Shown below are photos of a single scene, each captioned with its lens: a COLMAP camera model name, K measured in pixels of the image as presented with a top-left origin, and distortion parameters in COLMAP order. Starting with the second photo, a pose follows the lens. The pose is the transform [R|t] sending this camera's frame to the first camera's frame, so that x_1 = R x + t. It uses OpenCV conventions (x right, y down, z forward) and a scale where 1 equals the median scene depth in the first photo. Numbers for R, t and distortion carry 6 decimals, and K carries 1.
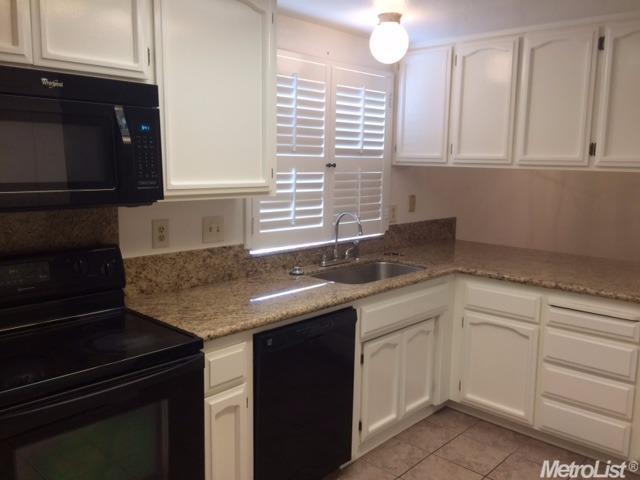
lens RADIAL K [[551.1, 0, 320.0], [0, 551.1, 240.0], [0, 0, 1]] dist [0.040407, -0.002362]
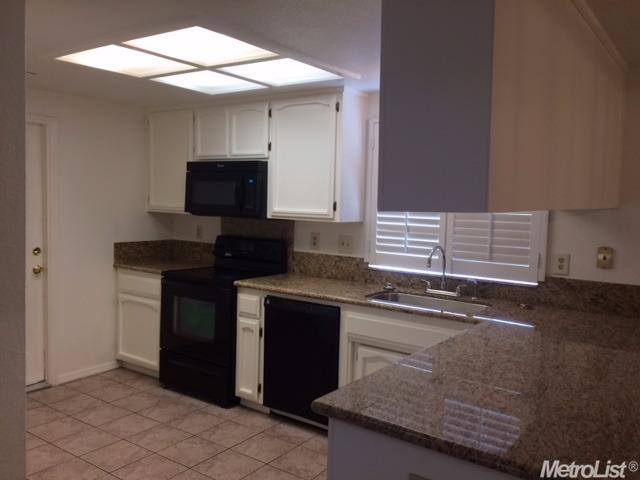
lens RADIAL K [[551.1, 0, 320.0], [0, 551.1, 240.0], [0, 0, 1]] dist [0.040407, -0.002362]
pose [[0.132197, 0.063878, -0.989163, 1.273141], [-0.167772, 0.984965, 0.041185, -0.079817], [0.976922, 0.160509, 0.140927, 0.704229]]
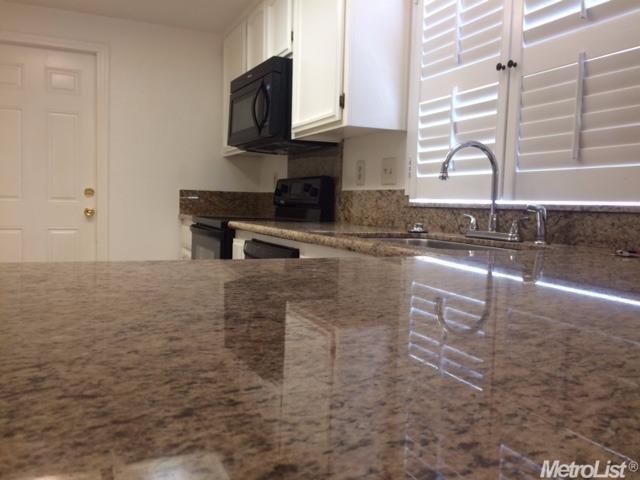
lens RADIAL K [[551.1, 0, 320.0], [0, 551.1, 240.0], [0, 0, 1]] dist [0.040407, -0.002362]
pose [[-0.379185, 0.038318, -0.924527, 0.742626], [-0.165242, 0.980278, 0.108401, 0.013808], [0.910447, 0.193874, -0.365375, 1.247484]]
